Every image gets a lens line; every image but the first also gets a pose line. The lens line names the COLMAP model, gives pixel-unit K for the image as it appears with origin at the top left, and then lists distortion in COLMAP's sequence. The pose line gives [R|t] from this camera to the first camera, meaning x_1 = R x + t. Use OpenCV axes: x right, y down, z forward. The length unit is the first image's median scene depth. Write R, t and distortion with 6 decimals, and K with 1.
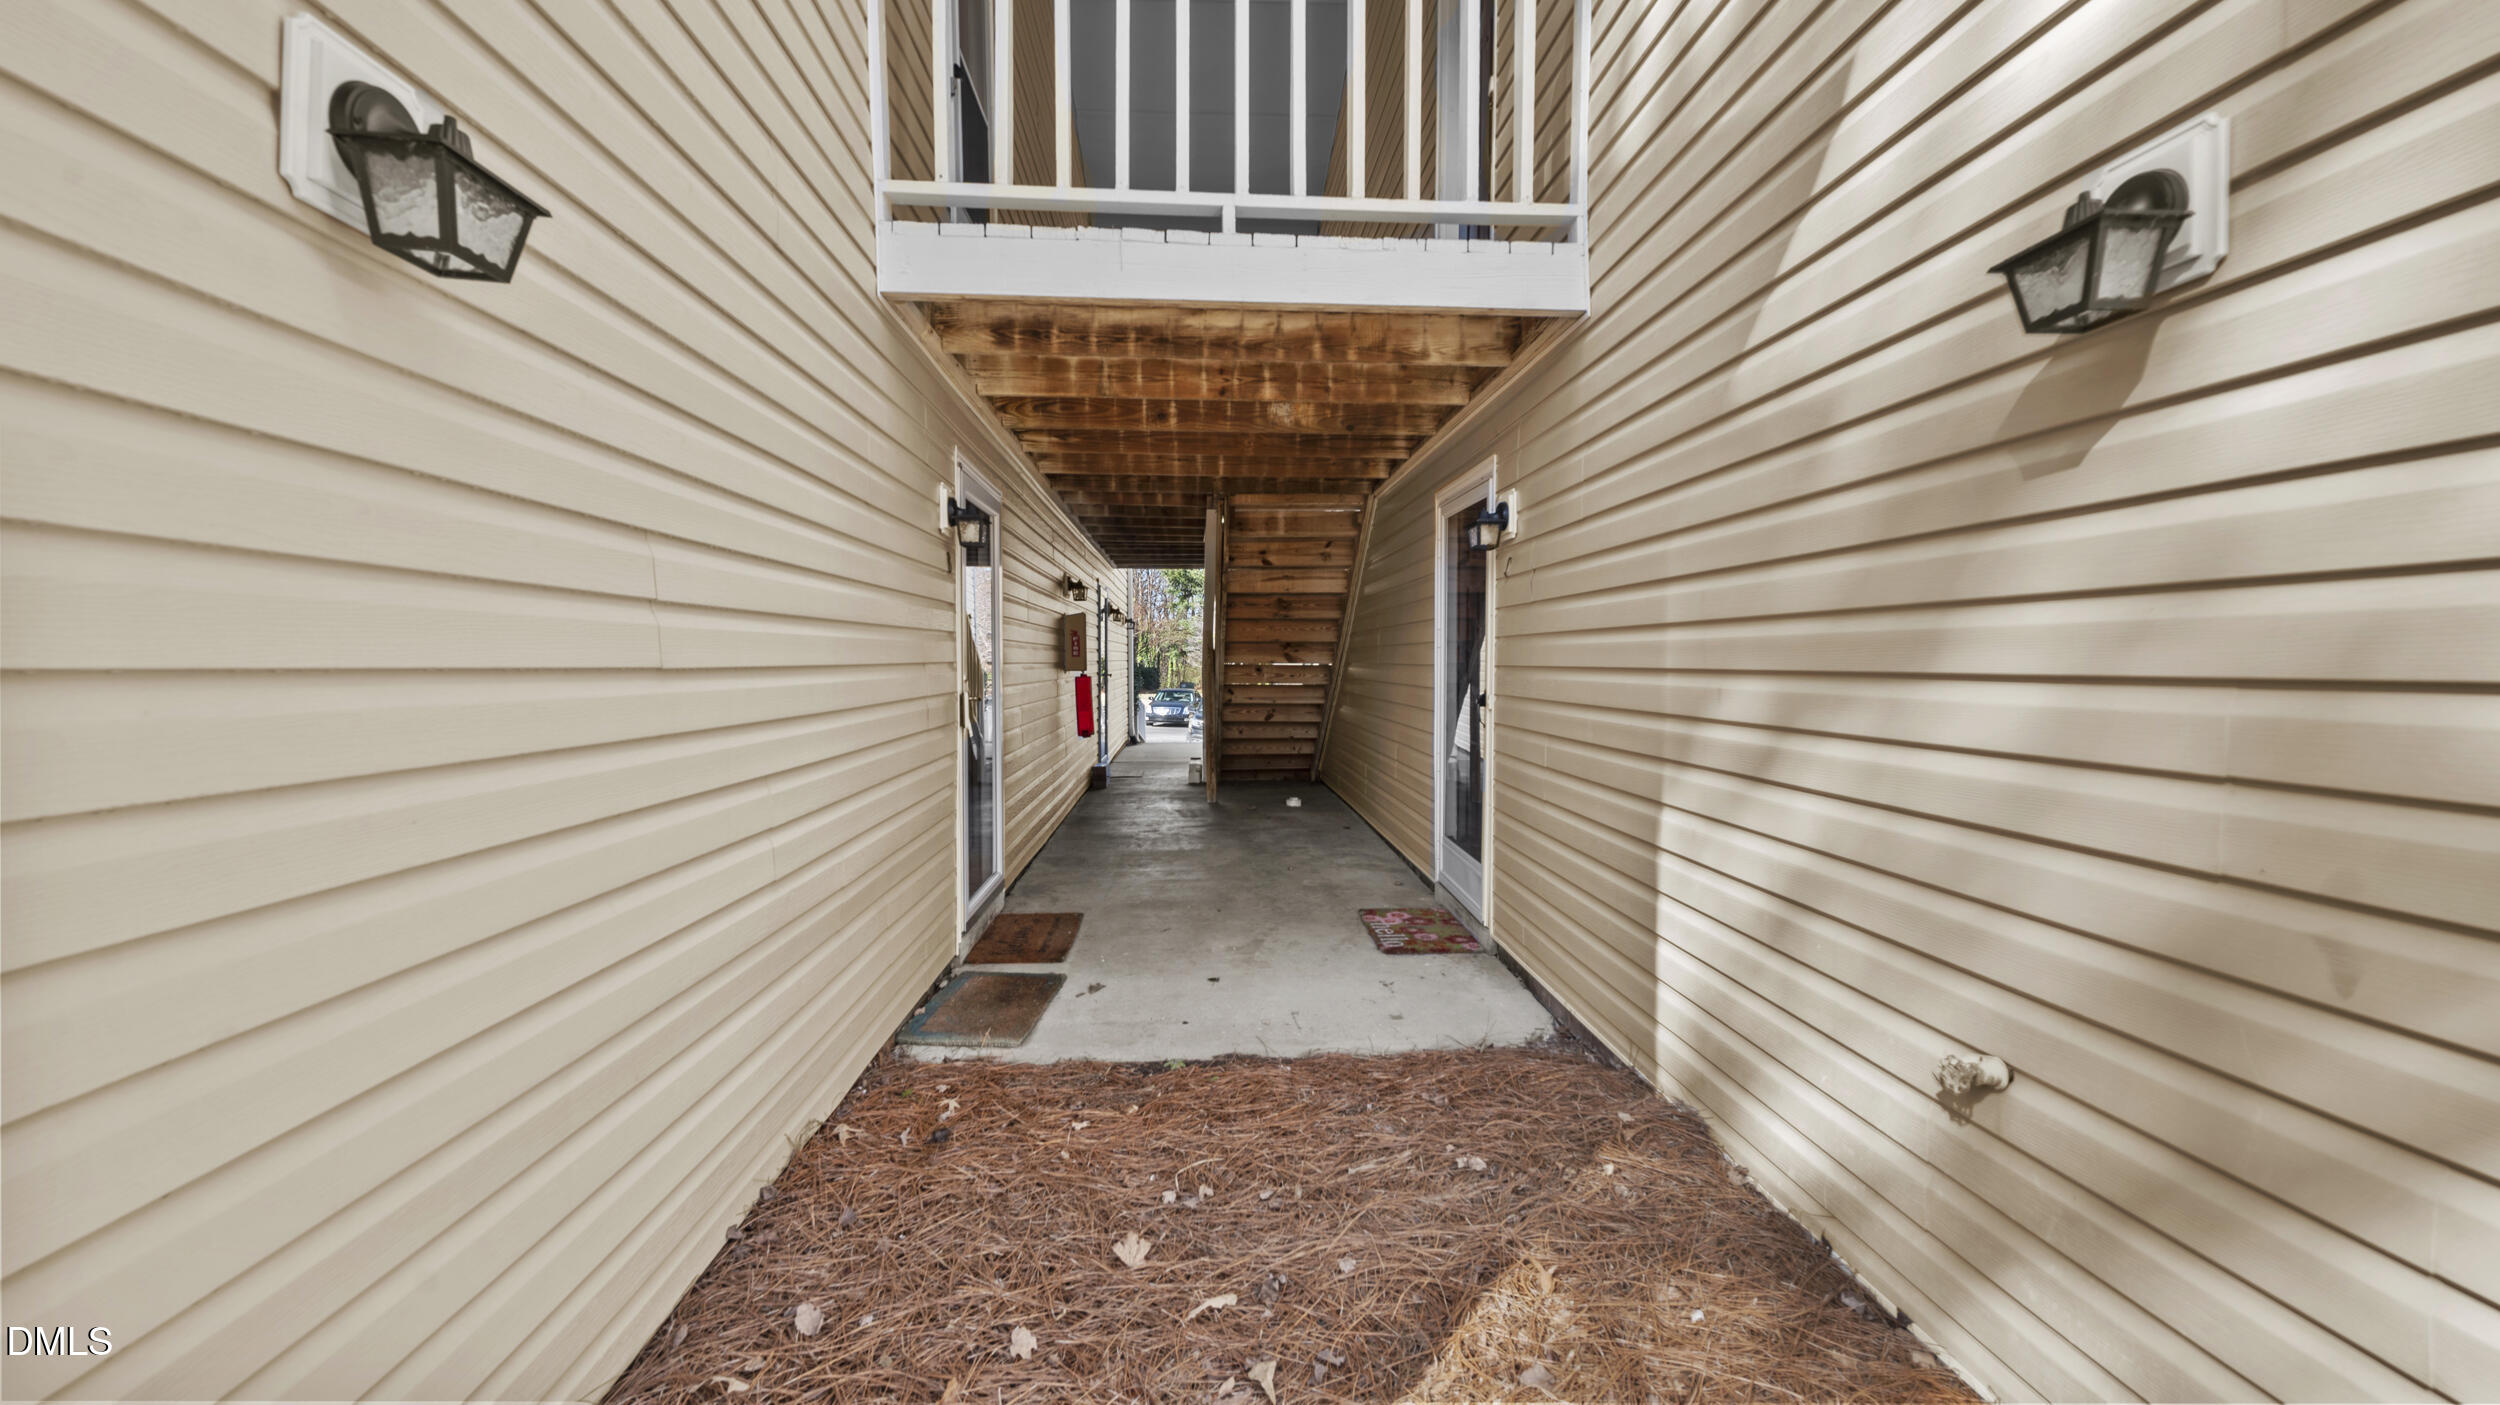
lens RADIAL K [[991.0, 0, 1252.9], [0, 991.0, 709.3], [0, 0, 1]] dist [-0.000356, 0.000087]
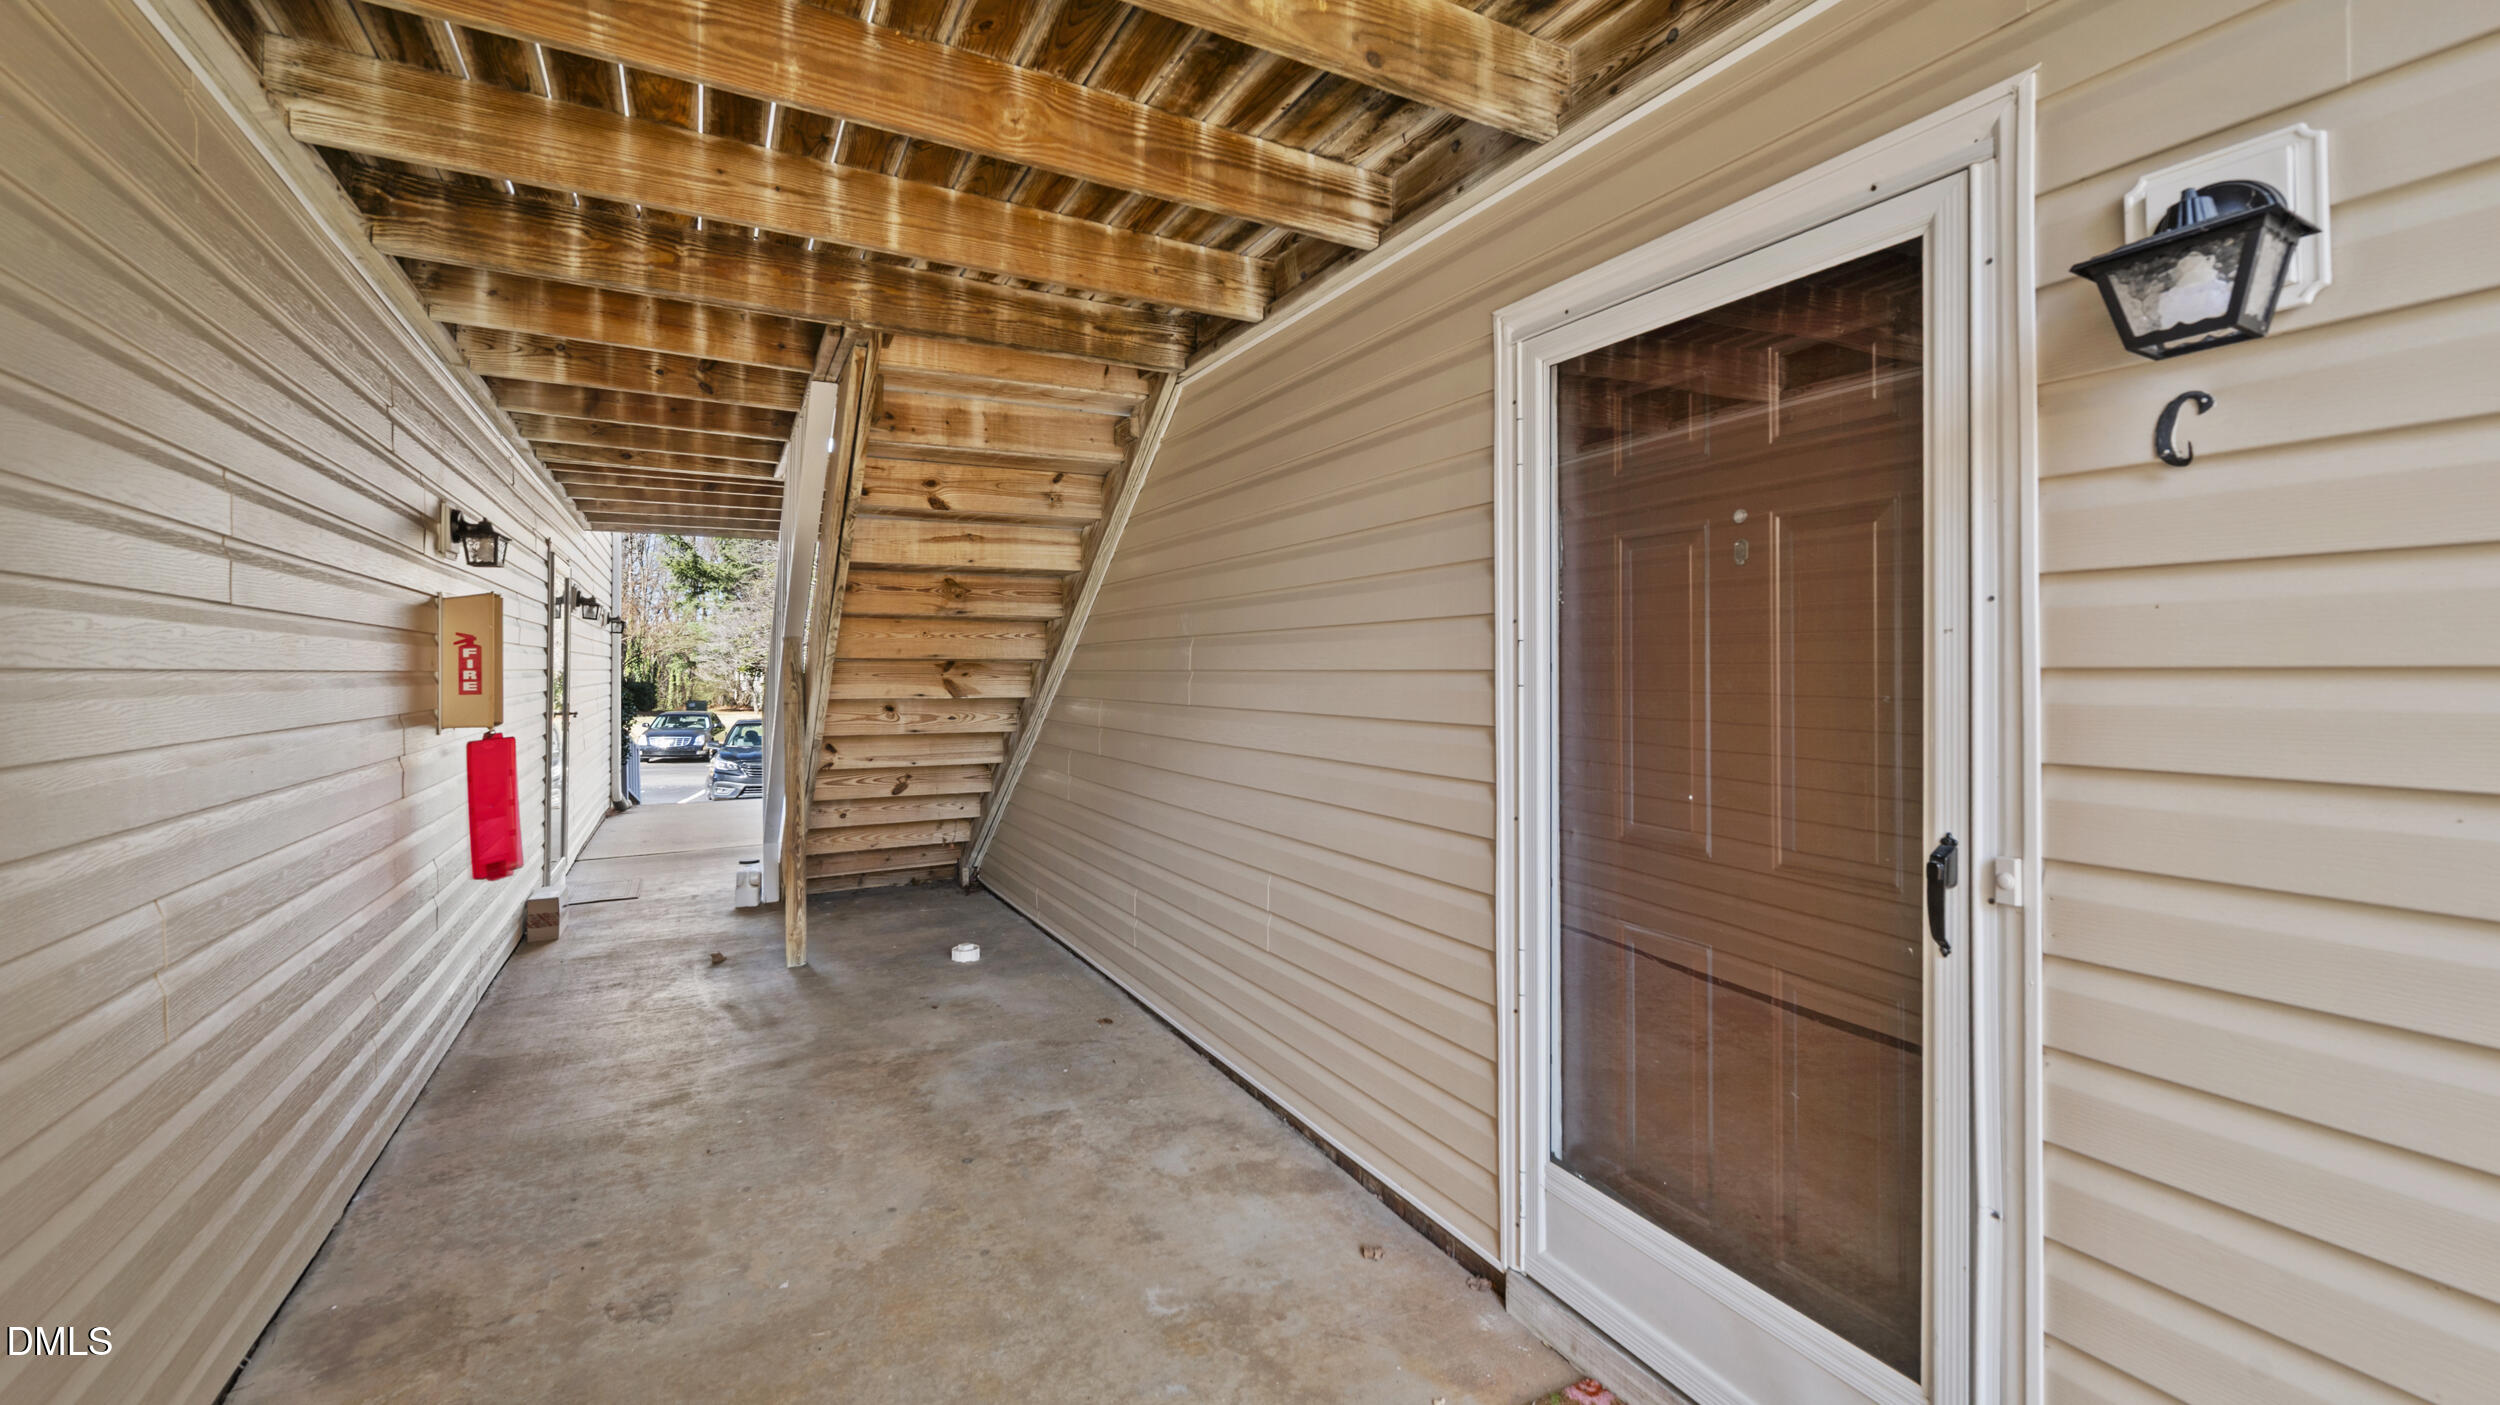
lens RADIAL K [[1011.8, 0, 1247.7], [0, 1011.8, 647.7], [0, 0, 1]] dist [-0.000233, -0.000016]
pose [[0.906145, 0.004098, 0.422948, -0.054766], [0.025525, 0.997601, -0.064353, -0.034470], [-0.422197, 0.069109, 0.903866, 0.429555]]
